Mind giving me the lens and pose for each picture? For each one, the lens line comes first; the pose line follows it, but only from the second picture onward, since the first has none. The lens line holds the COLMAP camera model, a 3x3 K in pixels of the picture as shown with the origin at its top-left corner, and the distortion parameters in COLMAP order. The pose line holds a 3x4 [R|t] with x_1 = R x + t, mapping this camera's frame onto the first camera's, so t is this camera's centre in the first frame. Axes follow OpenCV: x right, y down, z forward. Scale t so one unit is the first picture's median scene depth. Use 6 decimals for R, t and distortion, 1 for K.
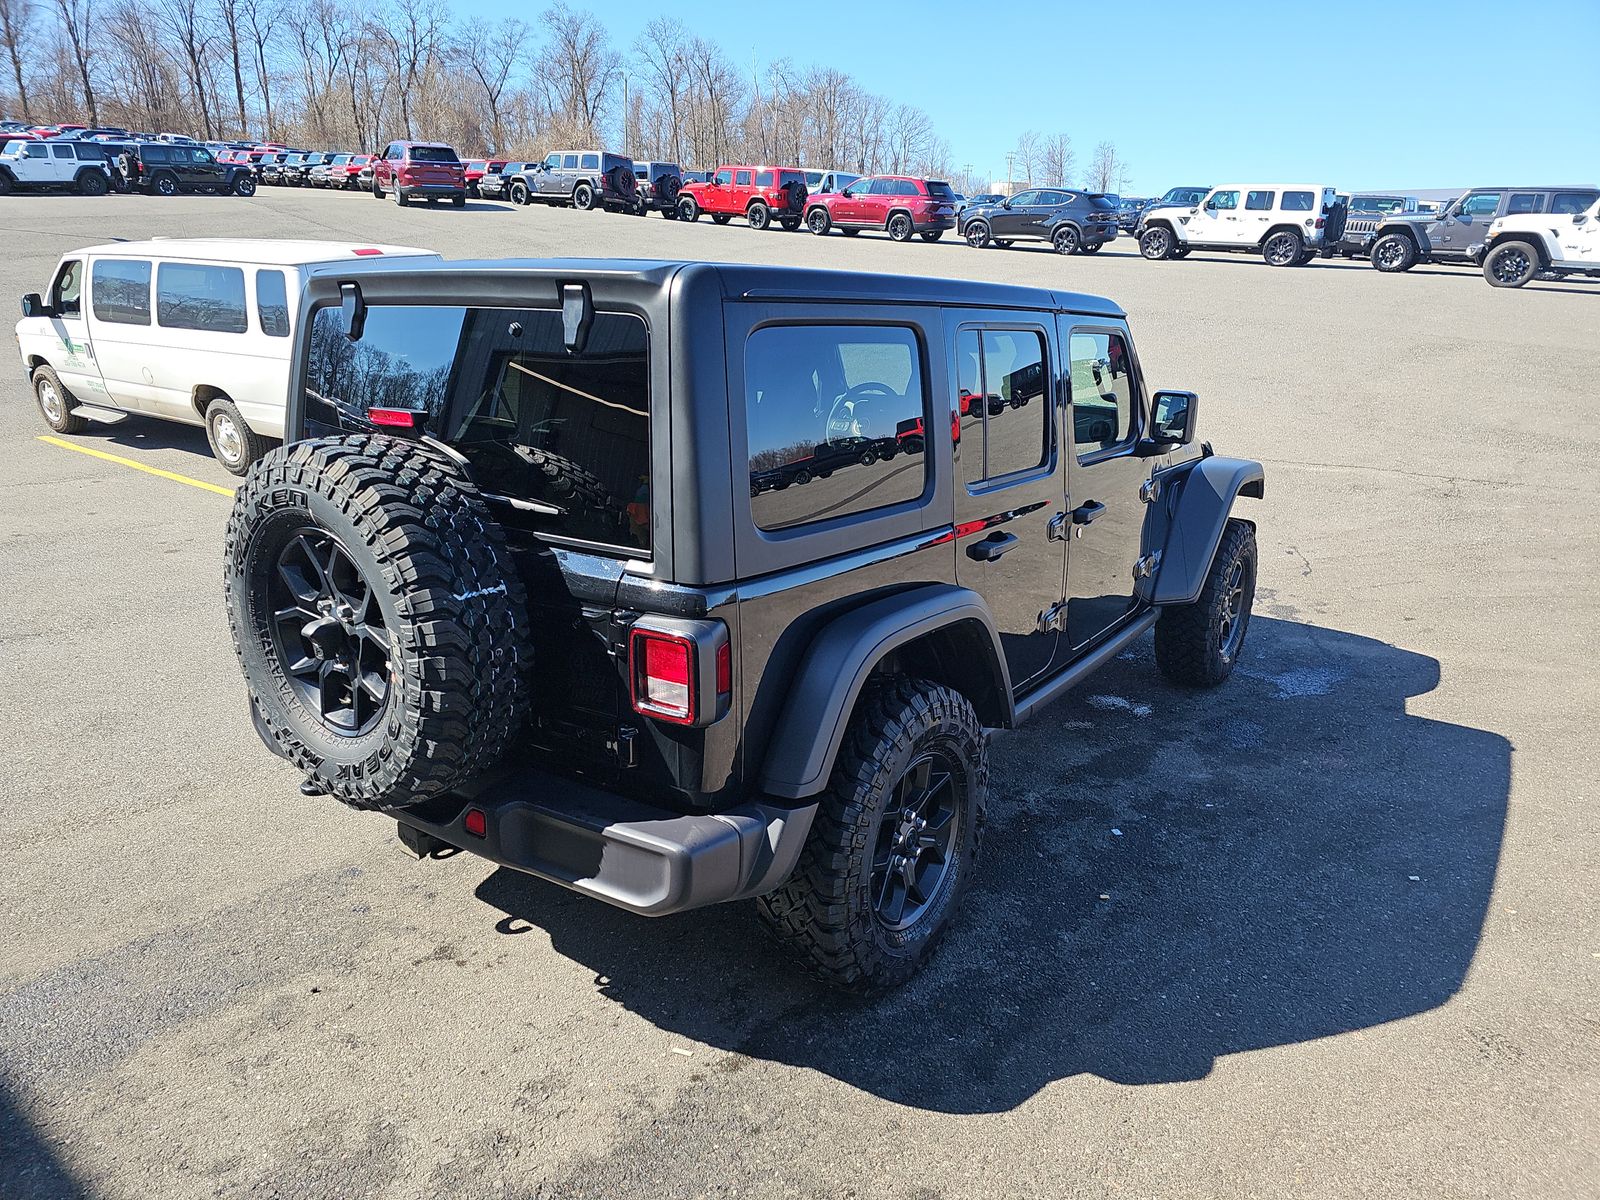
lens RADIAL K [[1108.5, 0, 795.6], [0, 1108.5, 601.3], [0, 0, 1]] dist [0.063299, -0.066172]
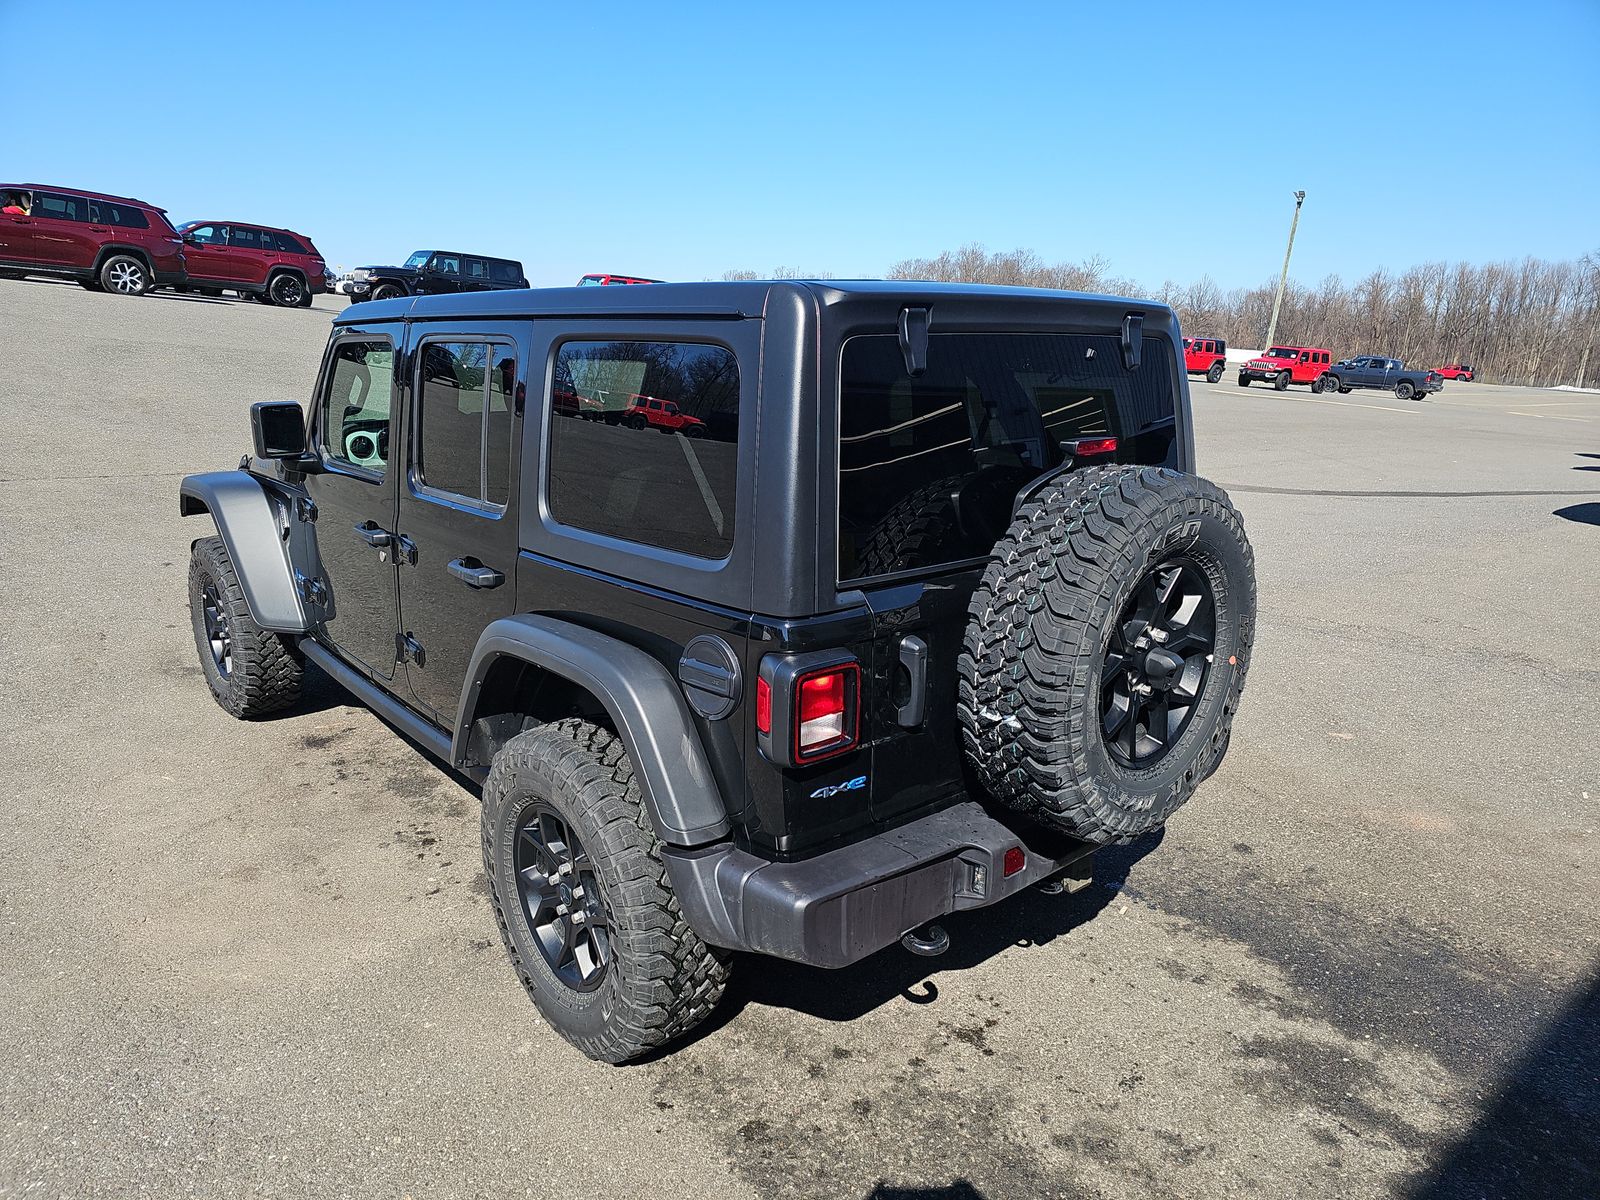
lens RADIAL K [[1087.8, 0, 840.9], [0, 1087.8, 596.8], [0, 0, 1]] dist [0.073948, -0.088929]
pose [[0.165707, -0.235404, 0.957667, -0.998022], [0.231222, 0.953297, 0.194321, -0.204301], [-0.958685, 0.189233, 0.212398, 0.759524]]
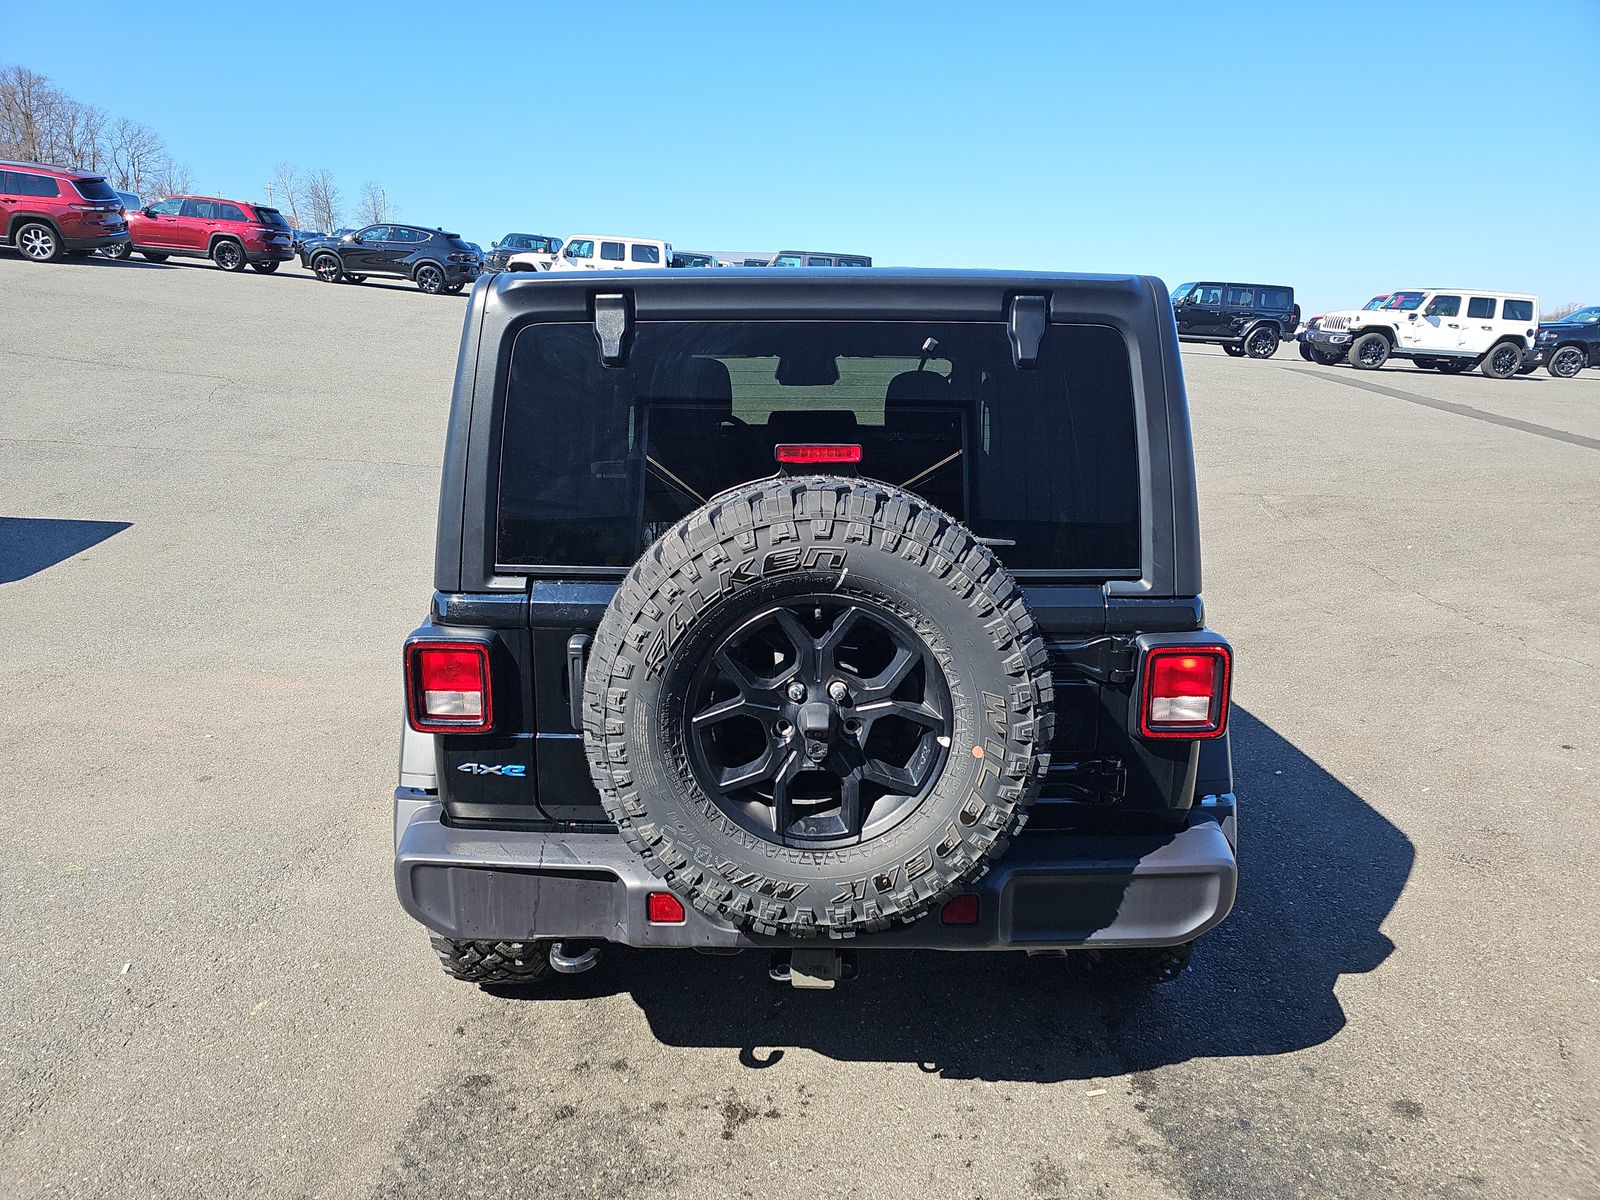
lens RADIAL K [[1108.5, 0, 795.6], [0, 1108.5, 601.3], [0, 0, 1]] dist [0.063299, -0.066172]
pose [[0.804904, -0.130336, 0.578915, -0.632588], [0.151315, 0.988411, 0.012146, -0.050555], [-0.573789, 0.077822, 0.815297, 0.257083]]
